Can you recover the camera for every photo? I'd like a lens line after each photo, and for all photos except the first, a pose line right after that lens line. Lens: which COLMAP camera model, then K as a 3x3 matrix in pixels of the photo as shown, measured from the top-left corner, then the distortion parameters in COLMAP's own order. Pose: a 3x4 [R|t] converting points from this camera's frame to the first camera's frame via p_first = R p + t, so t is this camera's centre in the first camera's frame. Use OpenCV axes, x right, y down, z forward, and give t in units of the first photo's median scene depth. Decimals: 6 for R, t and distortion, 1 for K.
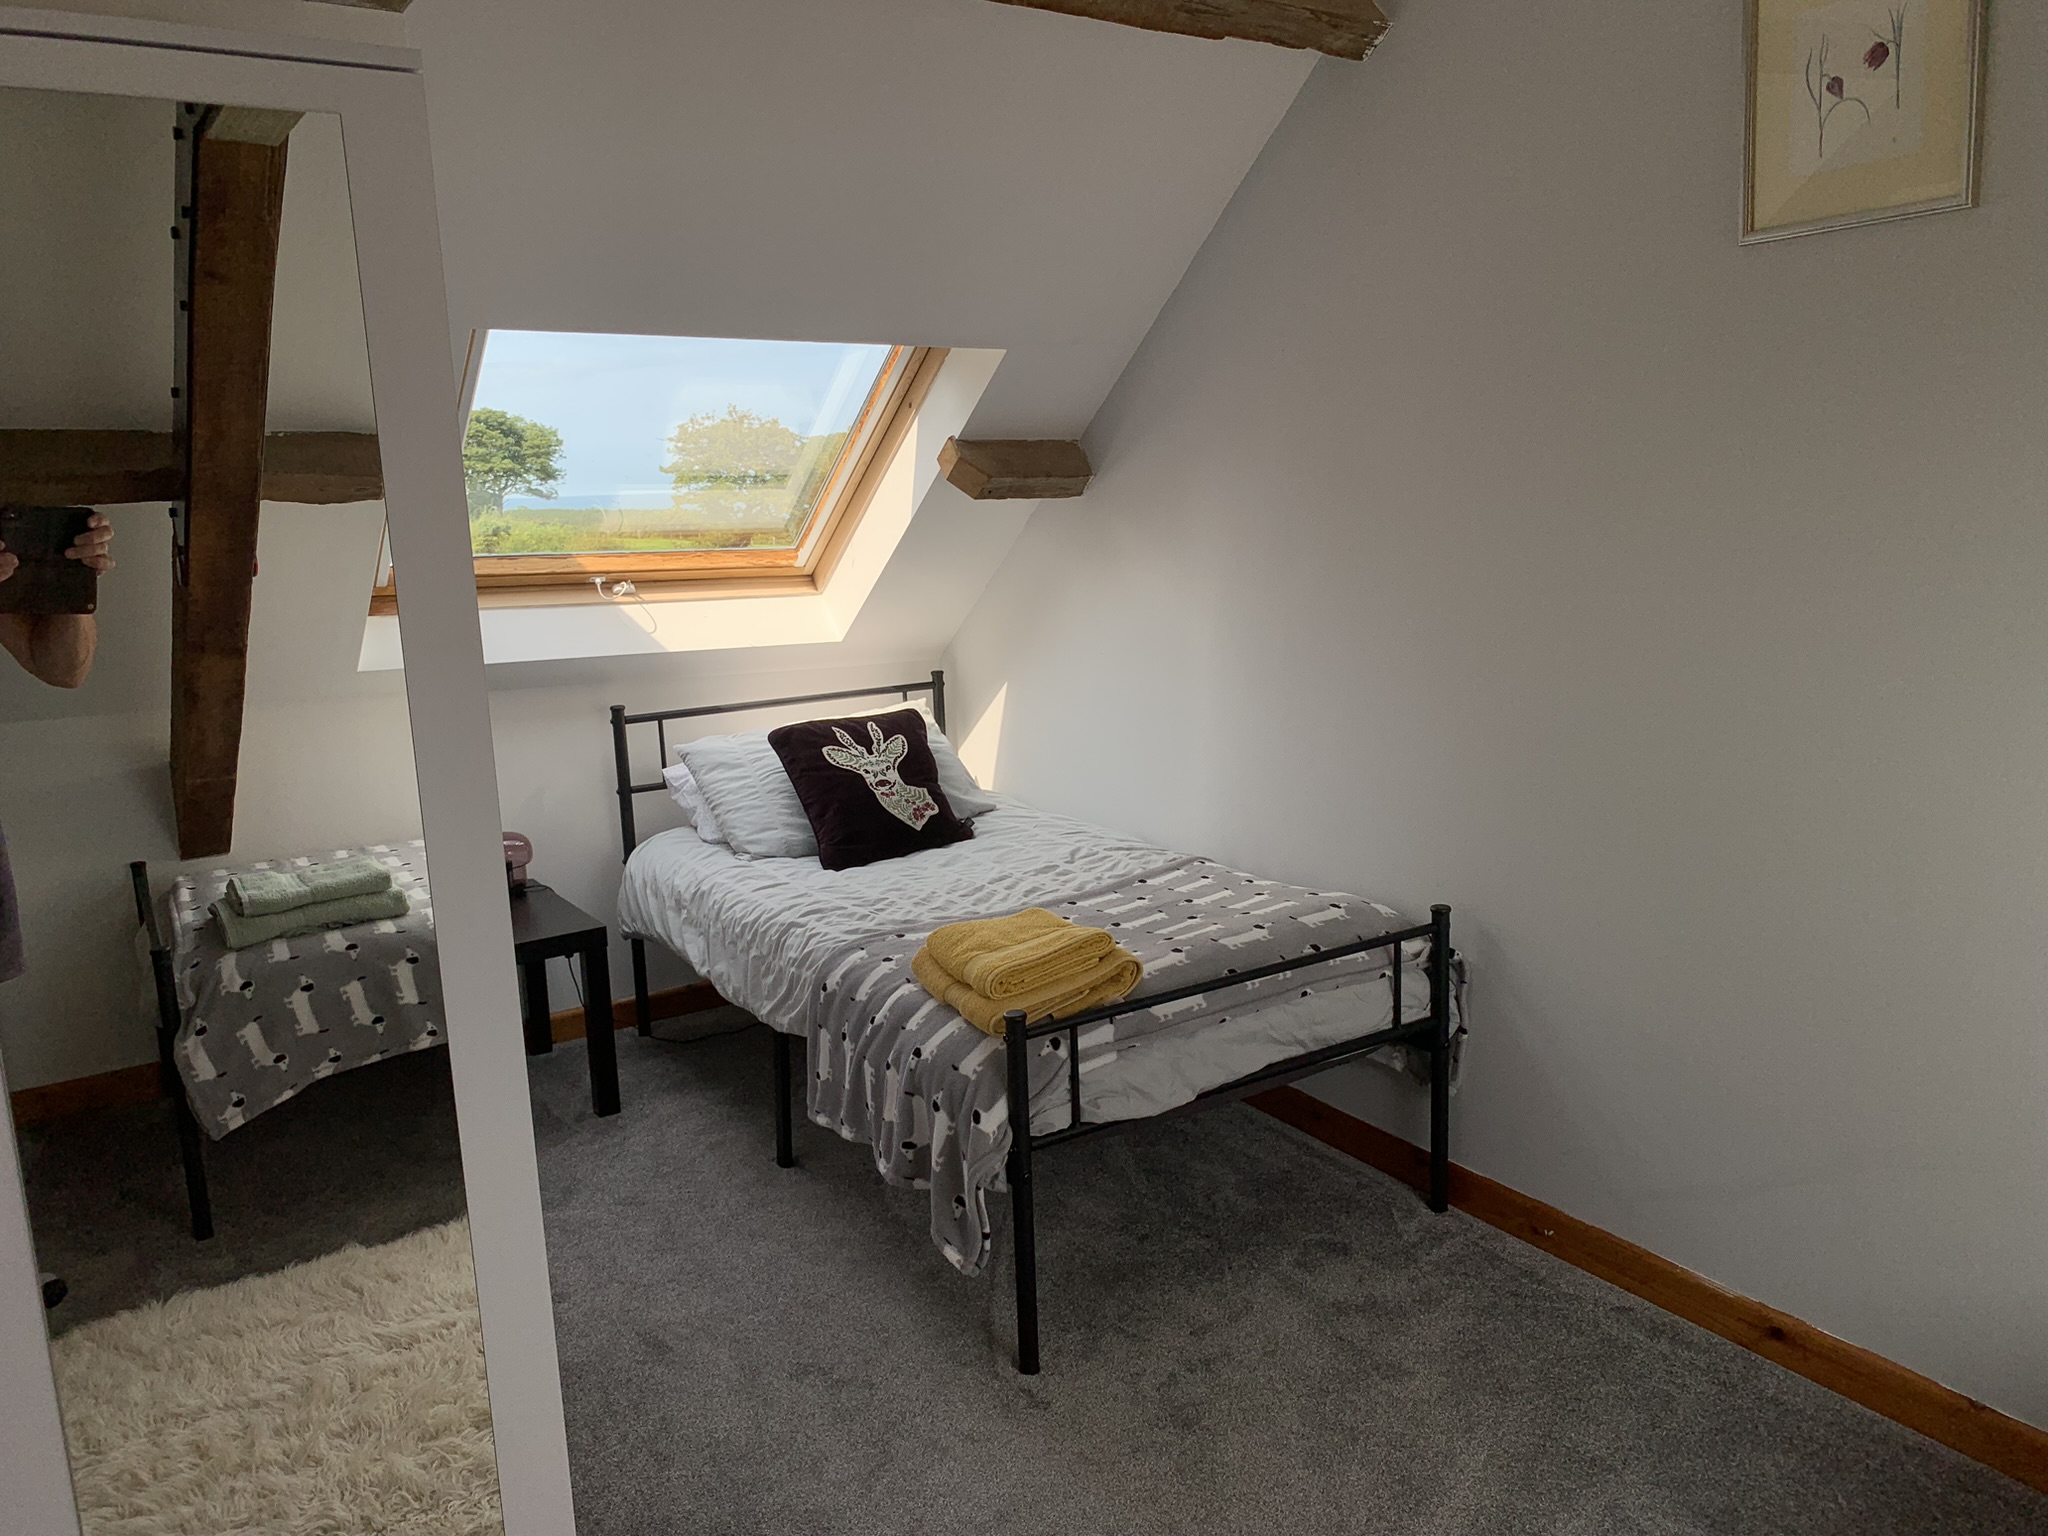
lens RADIAL K [[1556.0, 0, 1084.2], [0, 1556.0, 761.7], [0, 0, 1]] dist [0.029477, -0.005093]
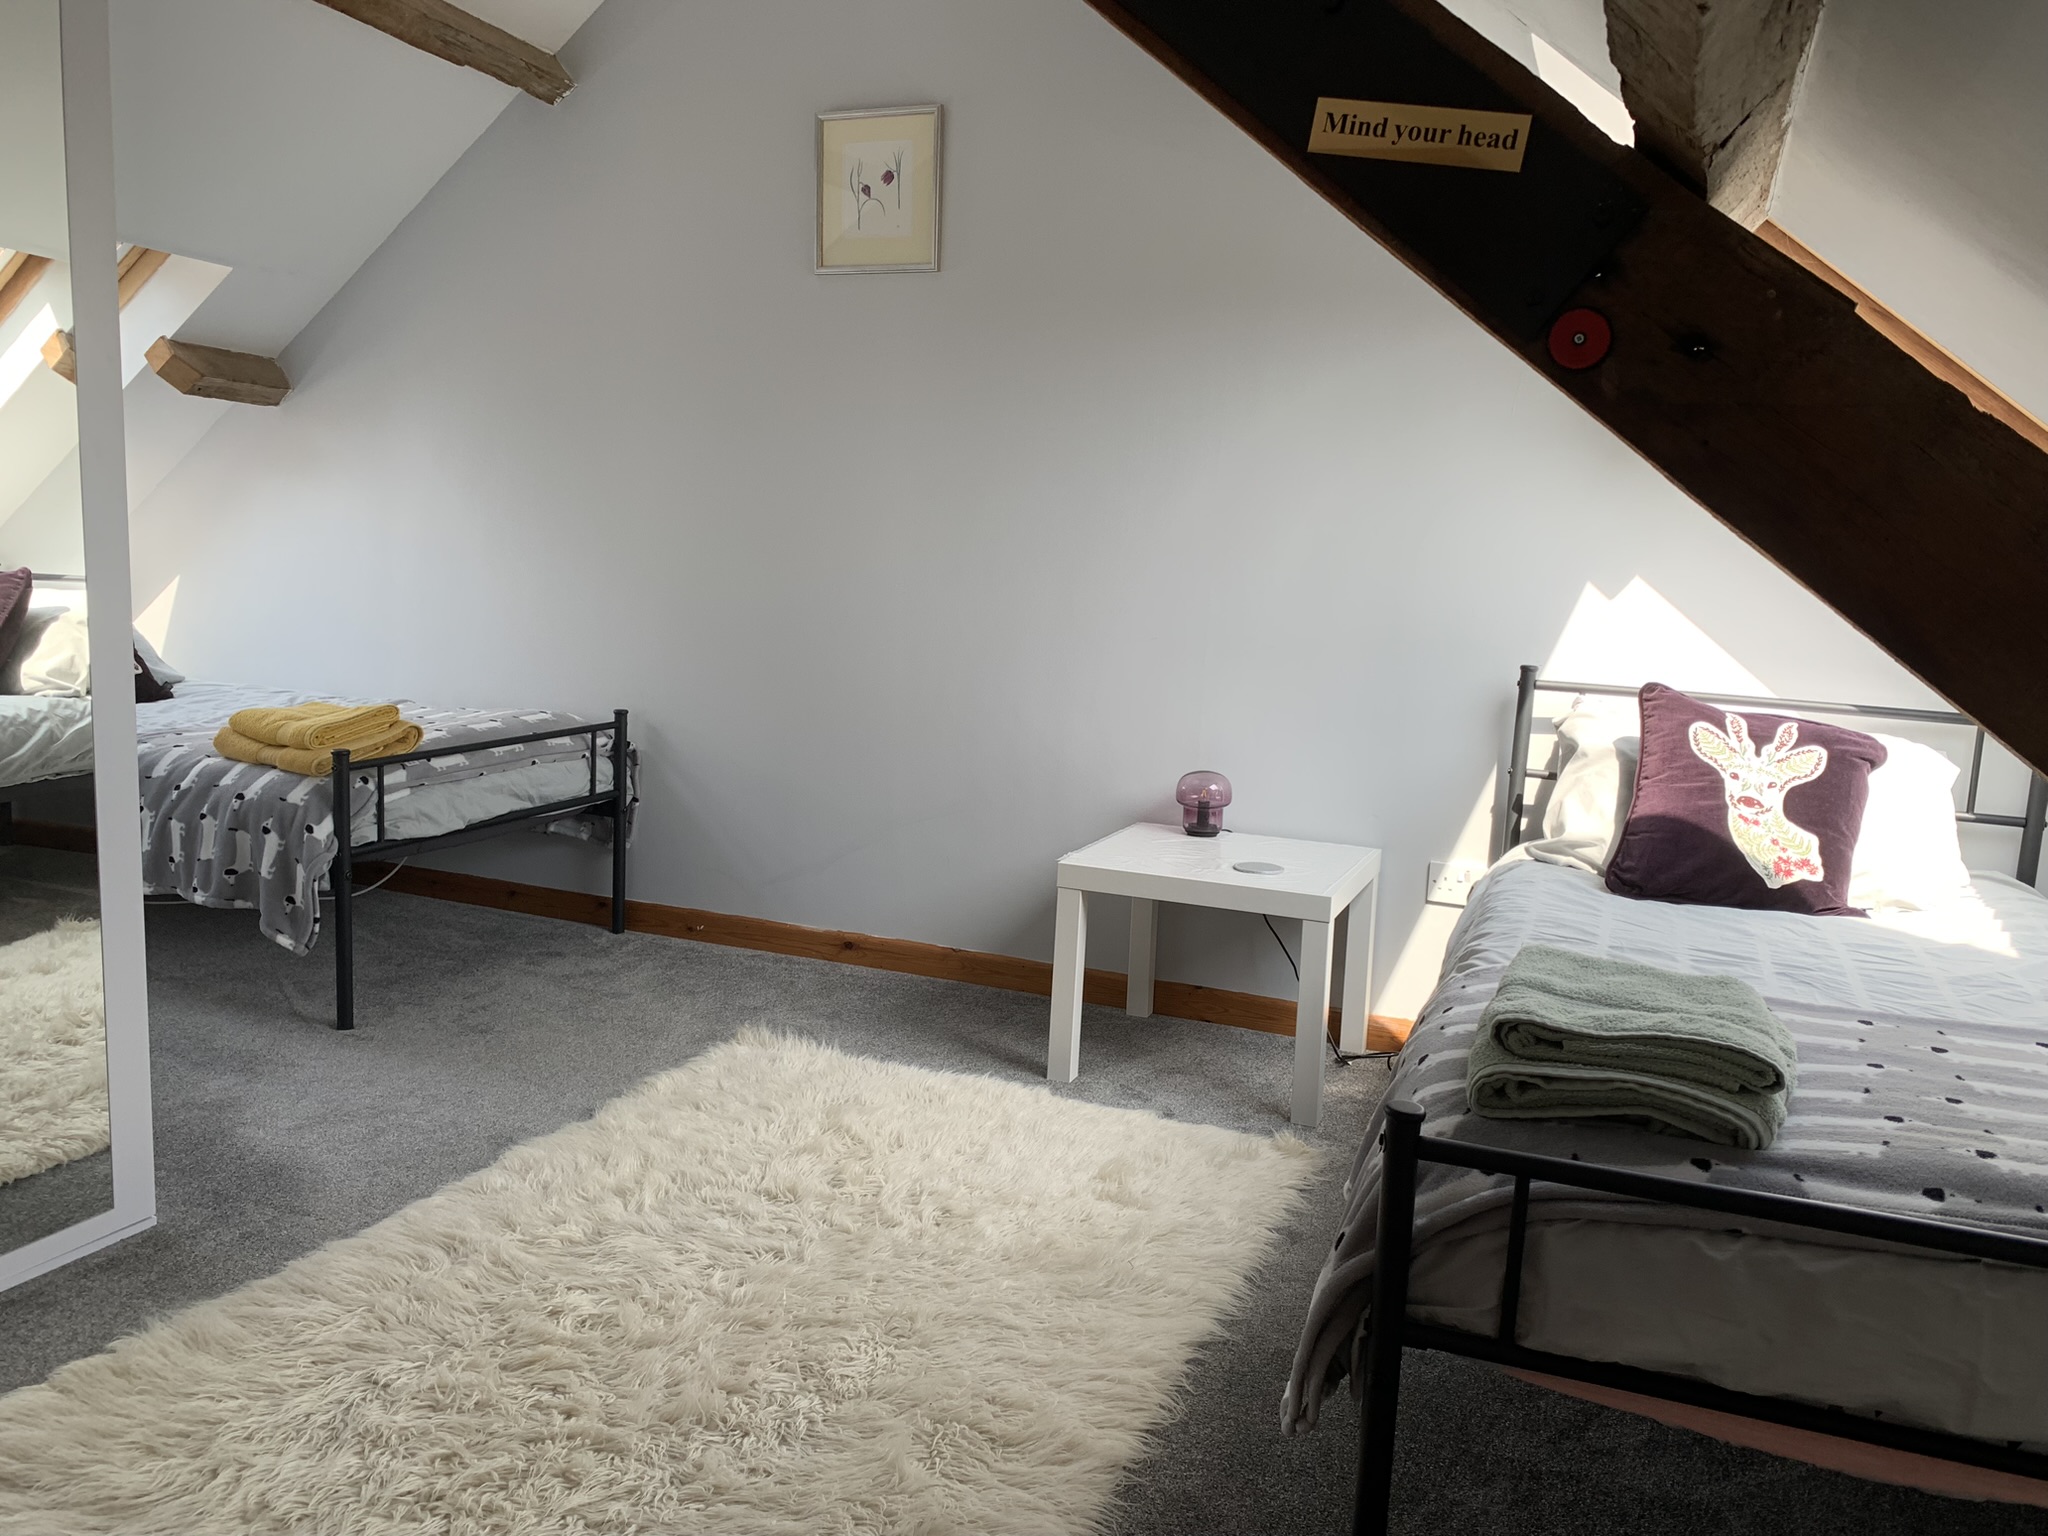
lens RADIAL K [[1525.1, 0, 1024.0], [0, 1525.1, 768.0], [0, 0, 1]] dist [0.002505, 0.001536]
pose [[0.828024, -0.010216, 0.560600, -0.268775], [0.021153, 0.999691, -0.013026, 0.188628], [-0.560294, 0.022645, 0.827984, -0.381268]]
